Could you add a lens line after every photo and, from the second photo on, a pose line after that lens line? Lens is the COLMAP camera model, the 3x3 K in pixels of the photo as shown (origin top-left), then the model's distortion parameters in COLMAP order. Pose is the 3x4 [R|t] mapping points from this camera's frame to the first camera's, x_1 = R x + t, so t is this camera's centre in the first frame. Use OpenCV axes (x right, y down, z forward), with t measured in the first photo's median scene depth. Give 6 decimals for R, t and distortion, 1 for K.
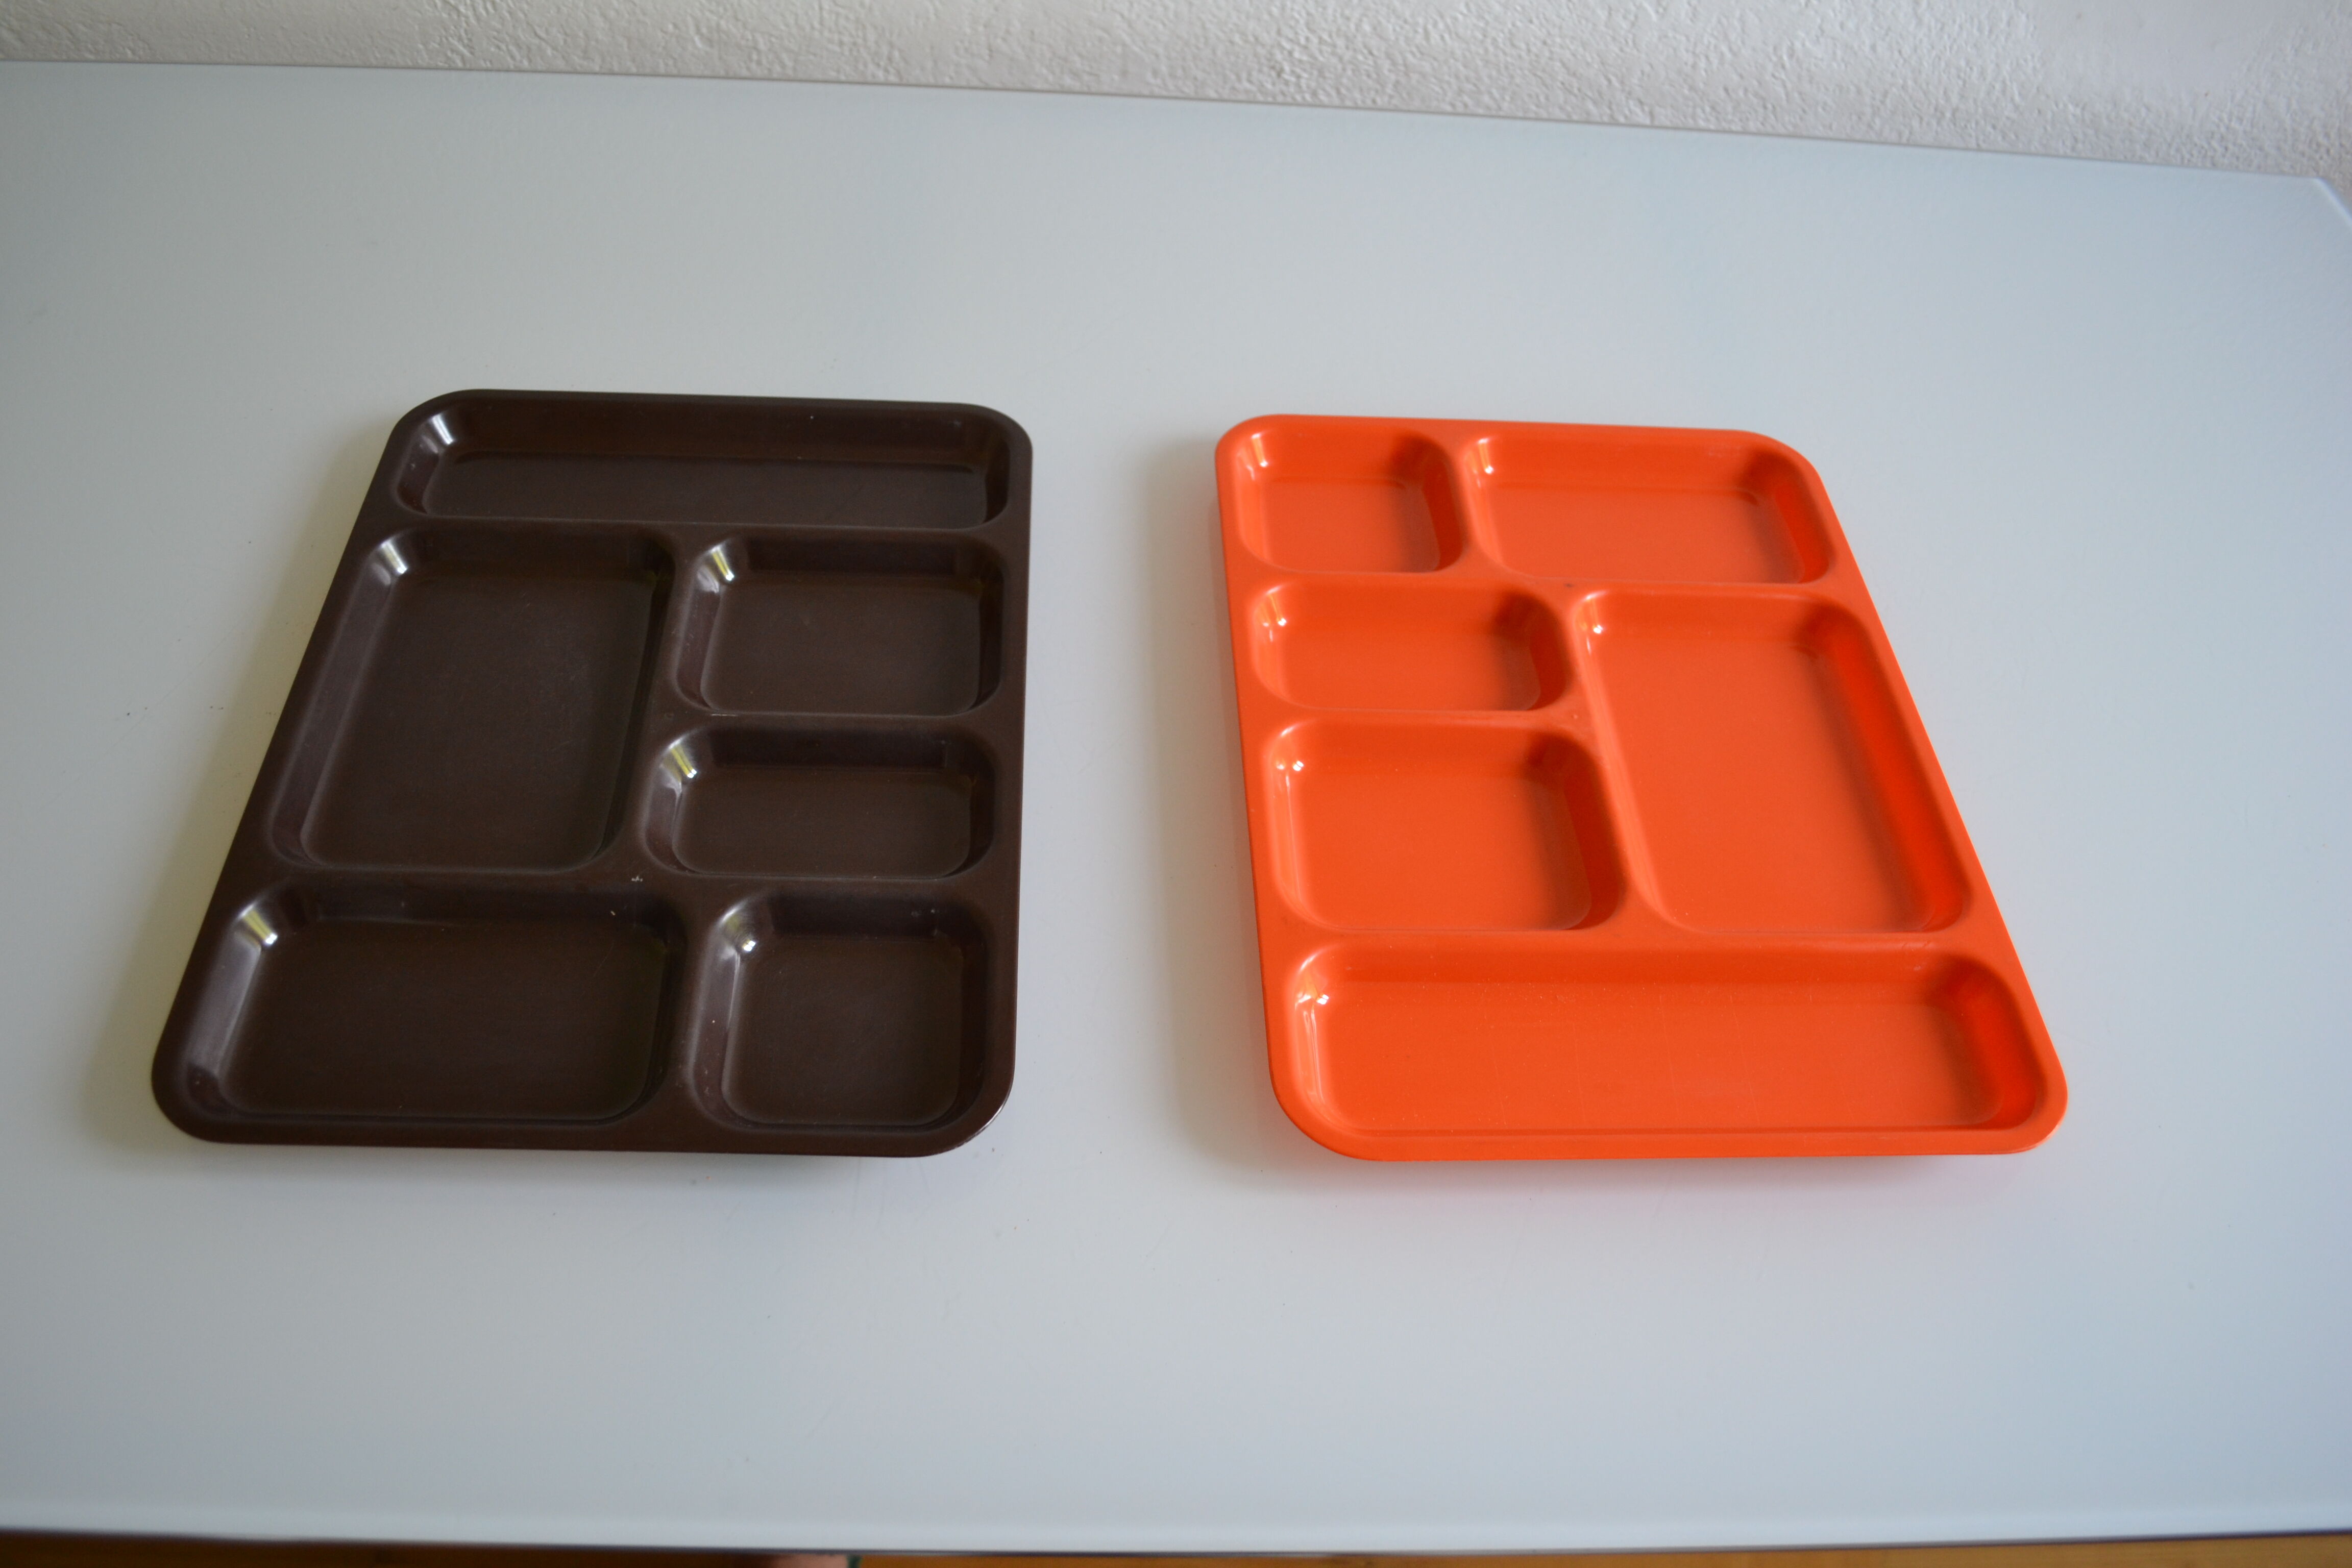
lens RADIAL K [[1894.5, 0, 1165.6], [0, 1894.5, 793.0], [0, 0, 1]] dist [-0.088855, 0.012279]
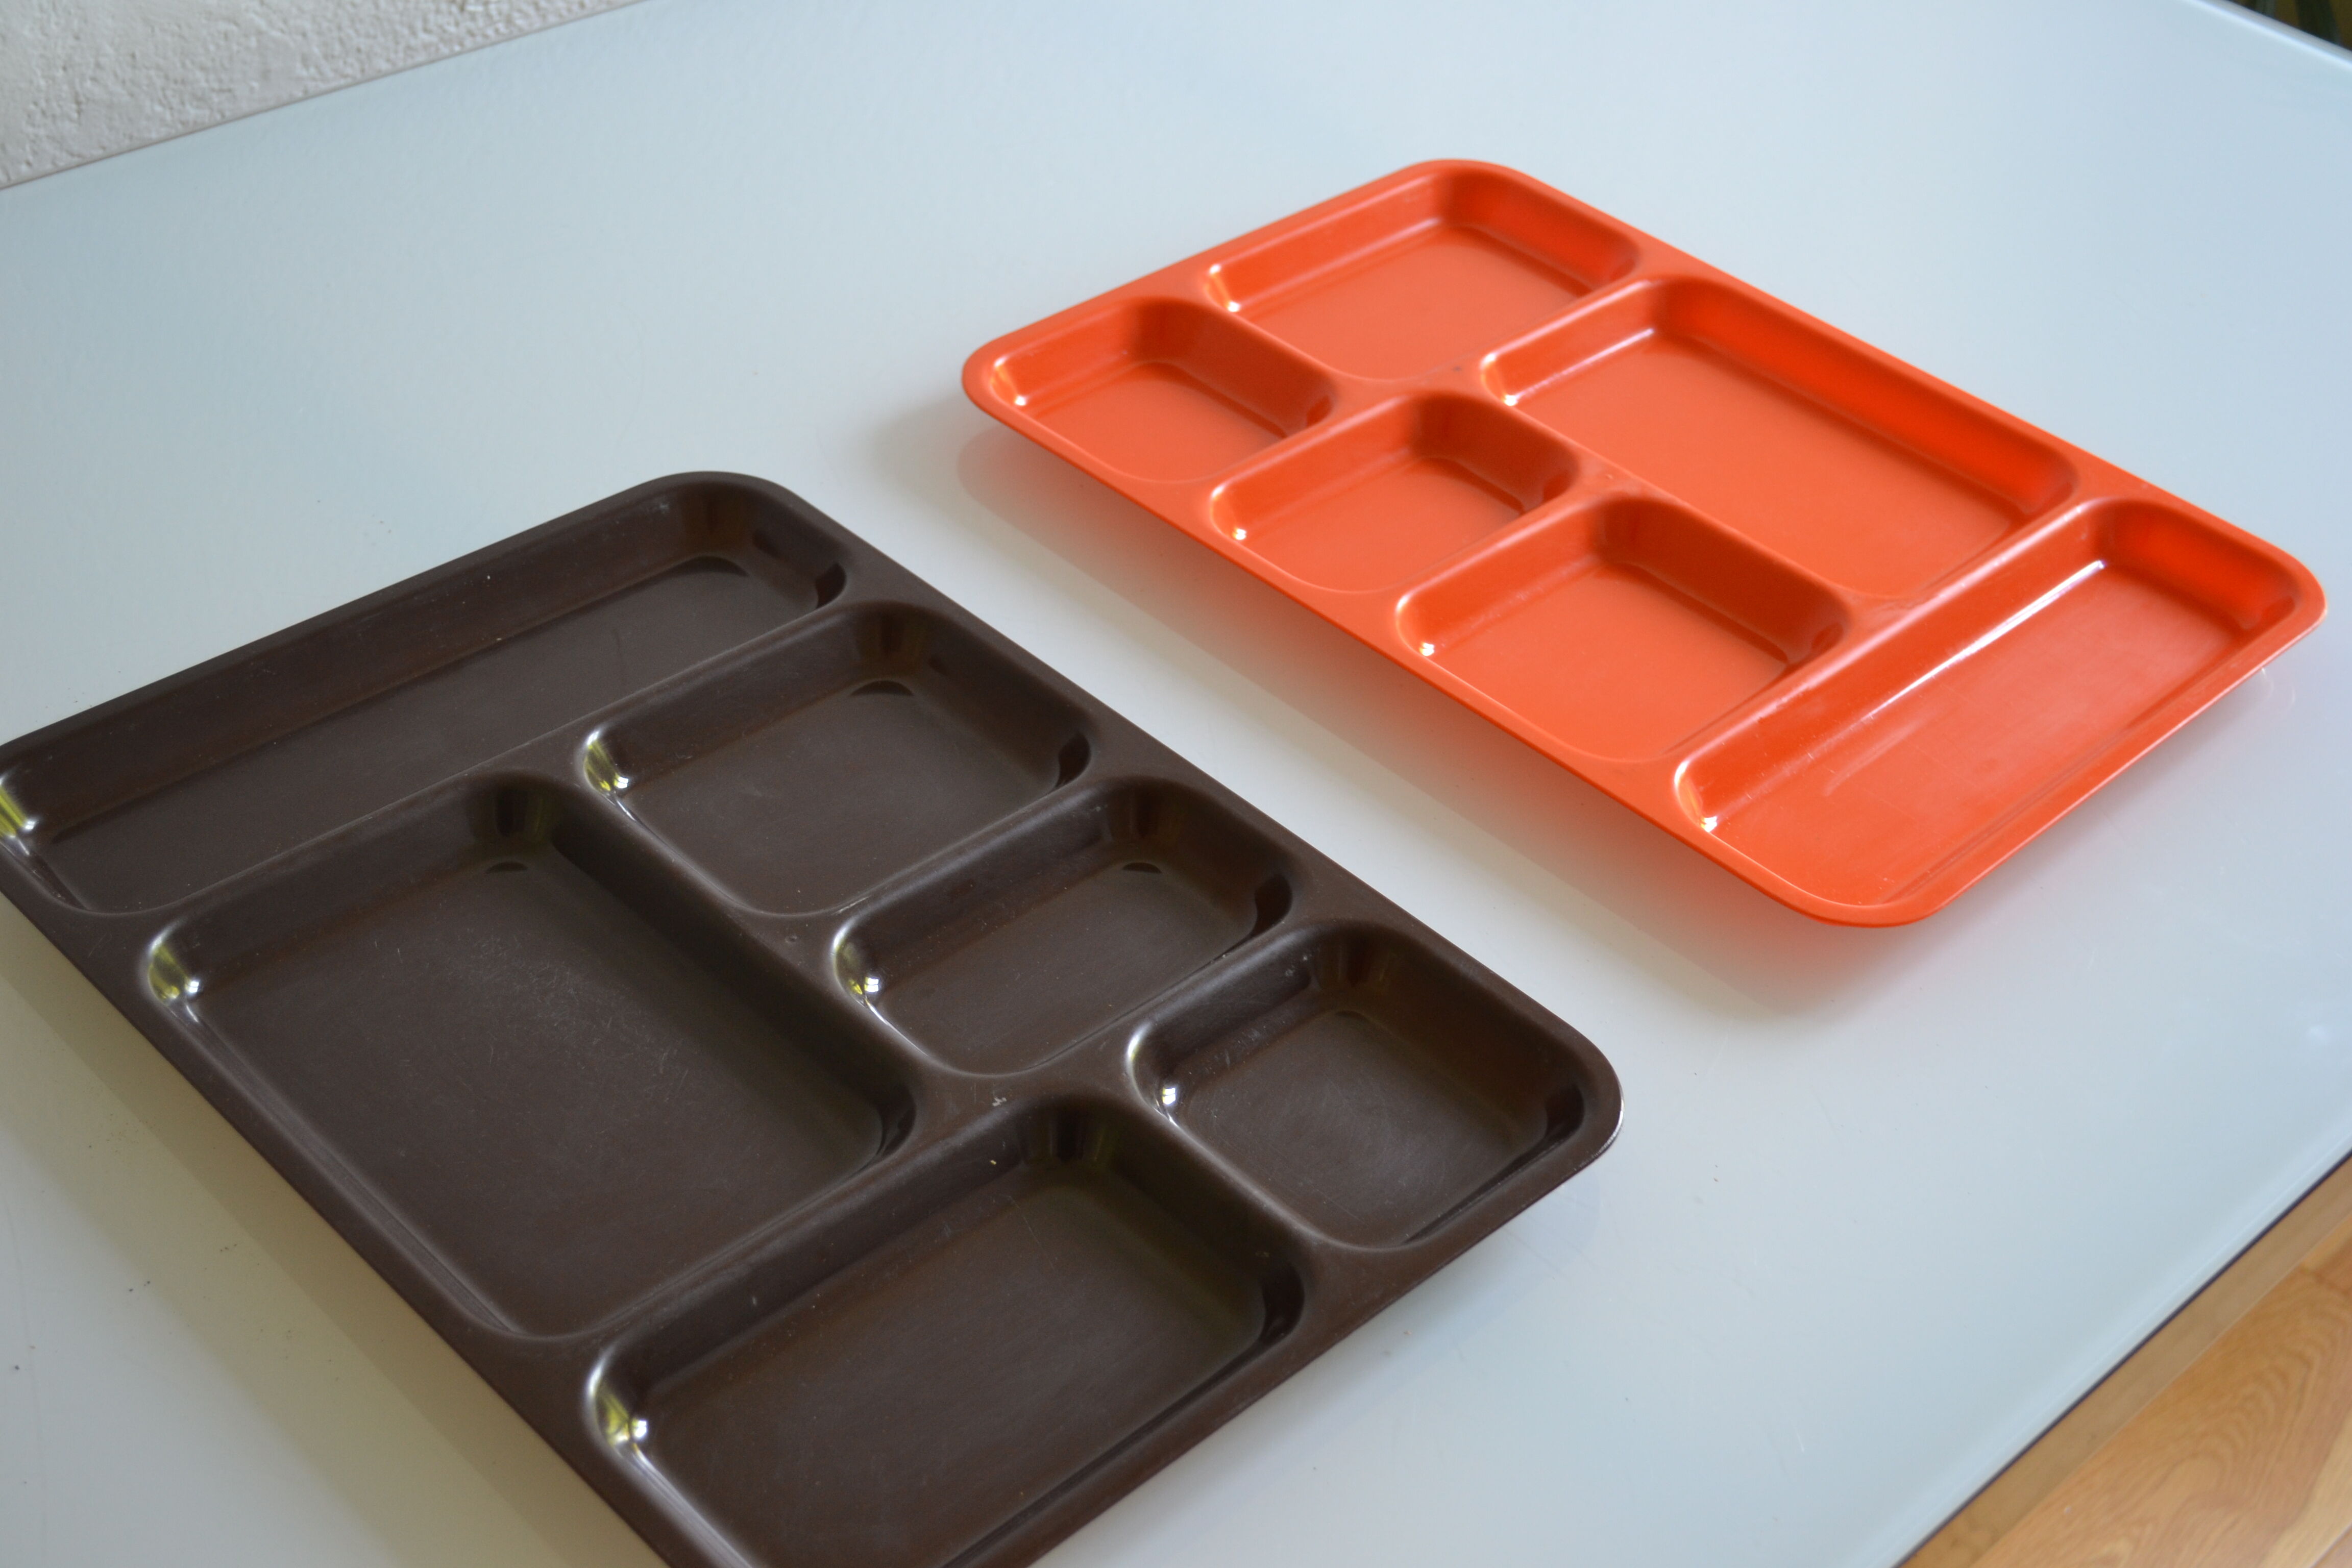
lens RADIAL K [[3141.8, 0, 1168.5], [0, 3141.8, 792.6], [0, 0, 1]] dist [-0.033689, 0.000000]
pose [[0.734028, -0.425671, 0.529157, -0.485598], [0.490915, 0.870986, 0.019669, -0.027791], [-0.469260, 0.245333, 0.848296, -0.029504]]
